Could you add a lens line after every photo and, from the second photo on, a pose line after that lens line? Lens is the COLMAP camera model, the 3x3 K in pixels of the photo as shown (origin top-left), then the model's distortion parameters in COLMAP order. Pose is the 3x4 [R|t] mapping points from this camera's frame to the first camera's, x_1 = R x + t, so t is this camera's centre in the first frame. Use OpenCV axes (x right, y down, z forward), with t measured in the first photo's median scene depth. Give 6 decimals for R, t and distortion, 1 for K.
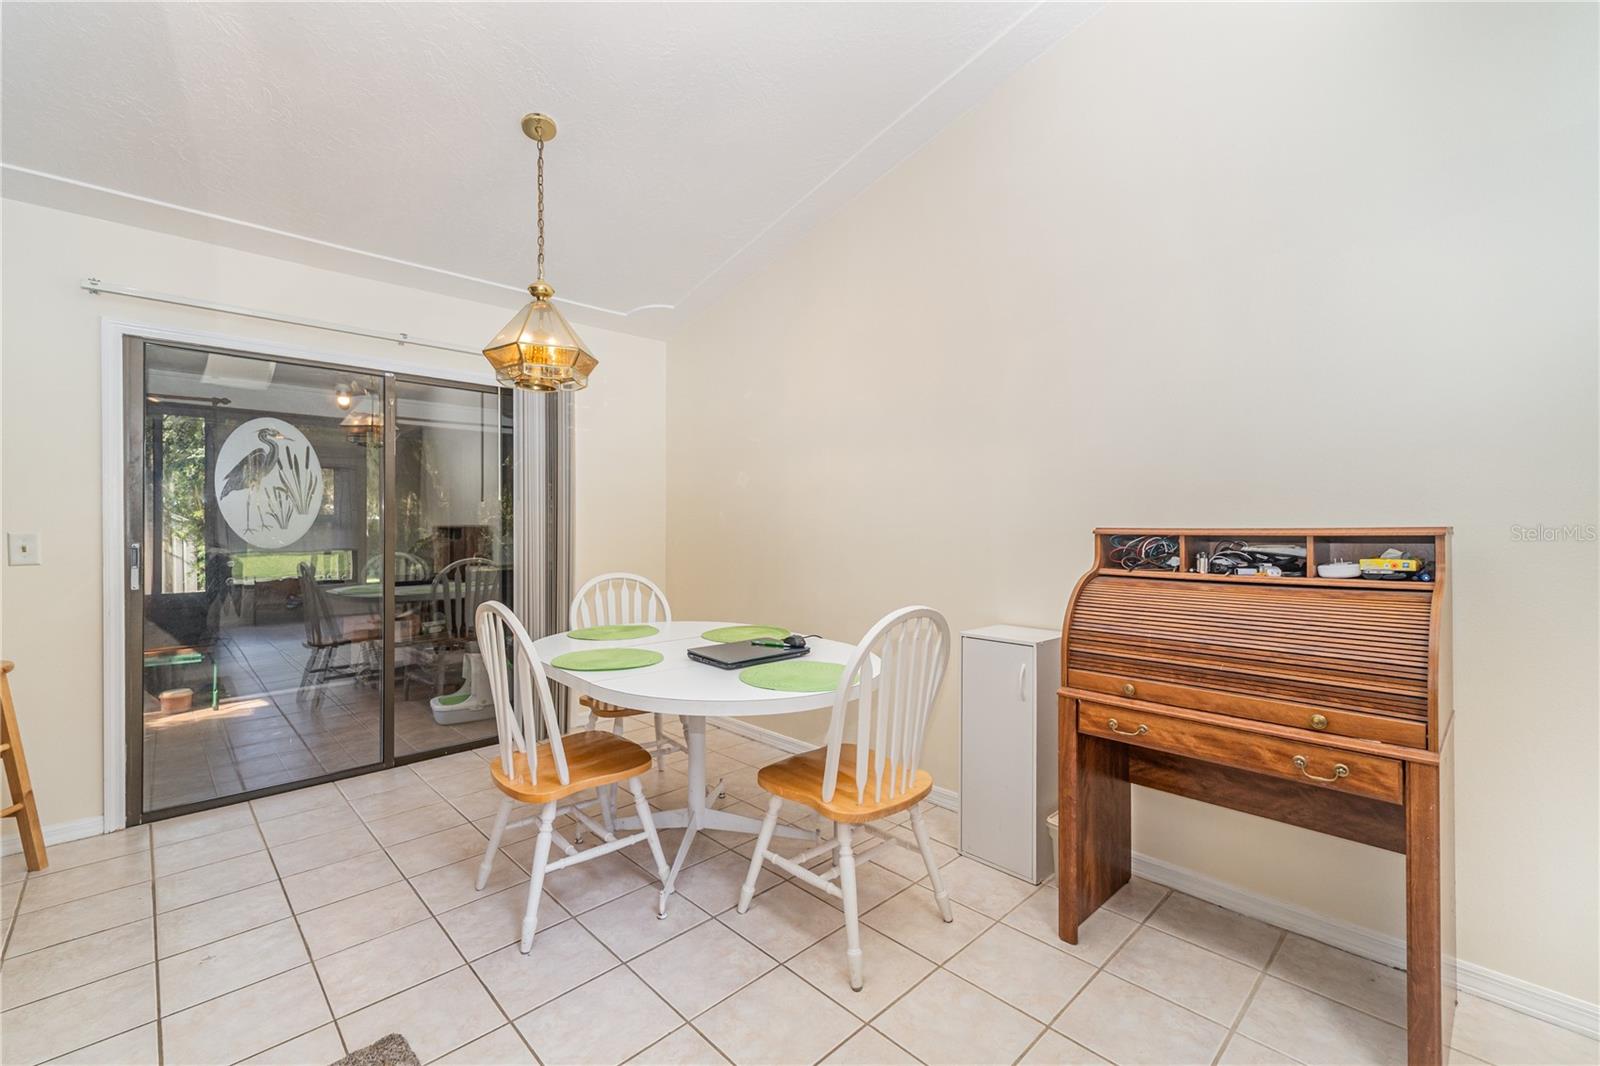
lens RADIAL K [[684.6, 0, 800.3], [0, 684.6, 515.9], [0, 0, 1]] dist [0.016019, 0.000092]
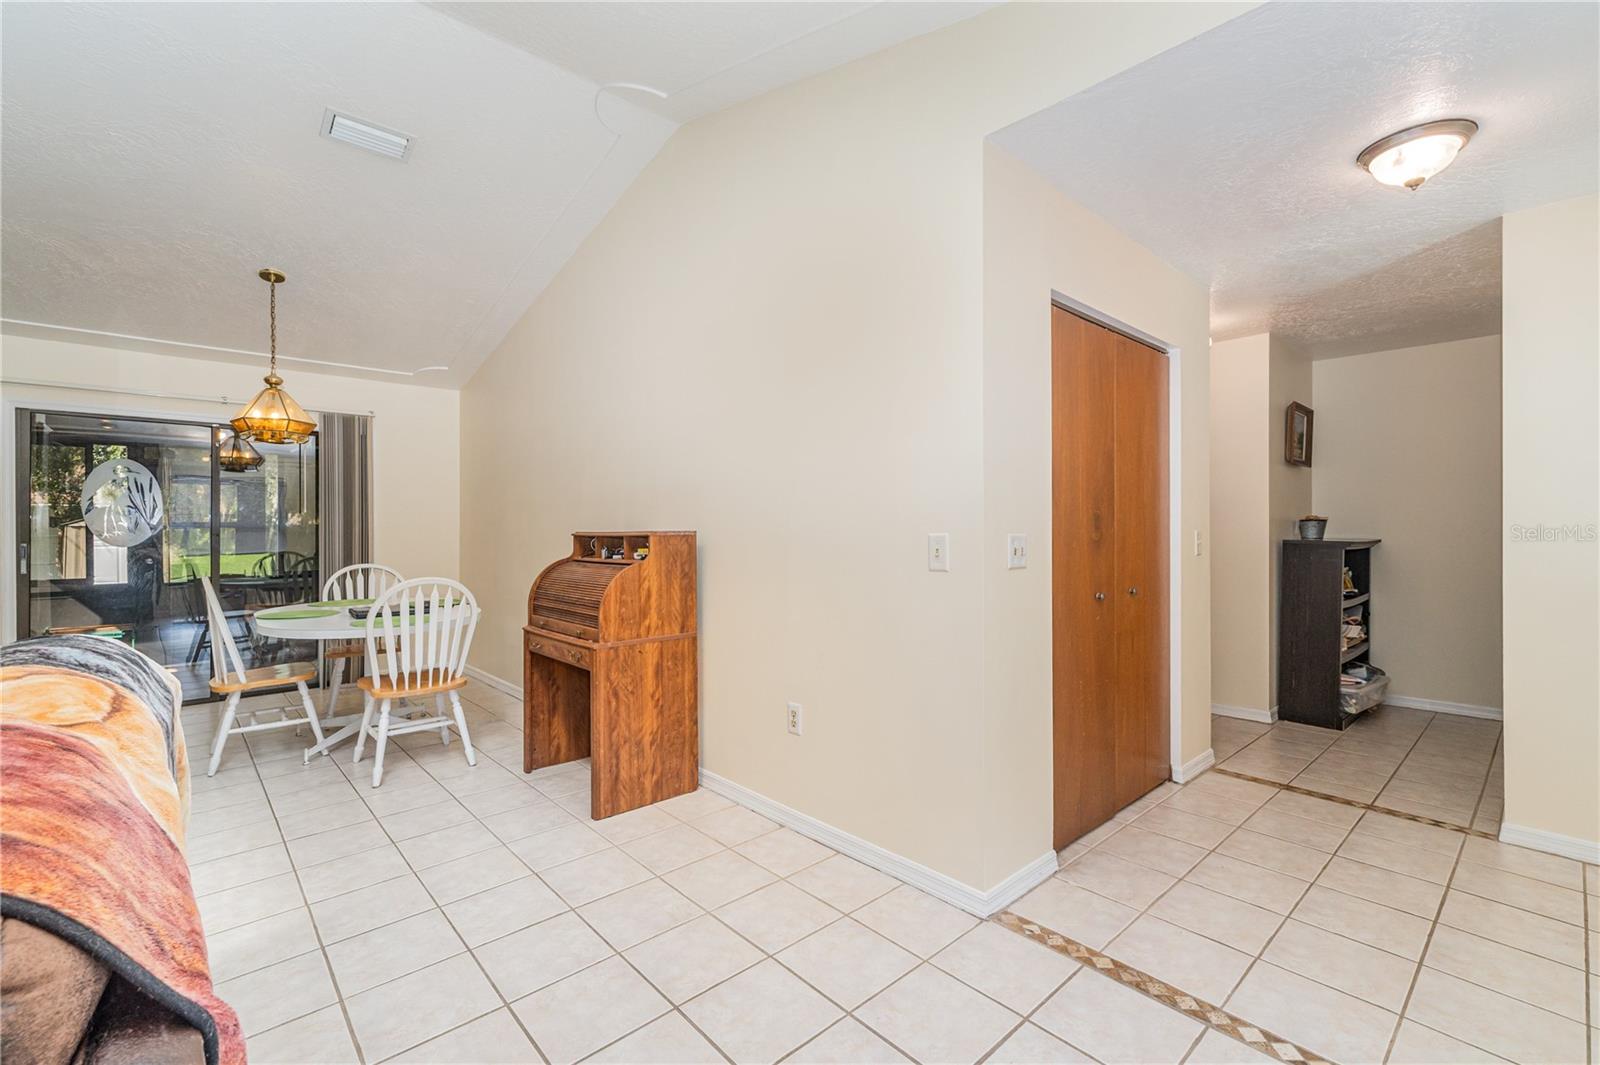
lens RADIAL K [[684.6, 0, 800.3], [0, 684.6, 515.4], [0, 0, 1]] dist [0.016019, 0.000092]
pose [[0.999710, -0.003357, -0.023836, 0.825965], [0.003276, 0.999989, -0.003441, -0.011910], [0.023847, 0.003362, 0.999710, -0.522030]]
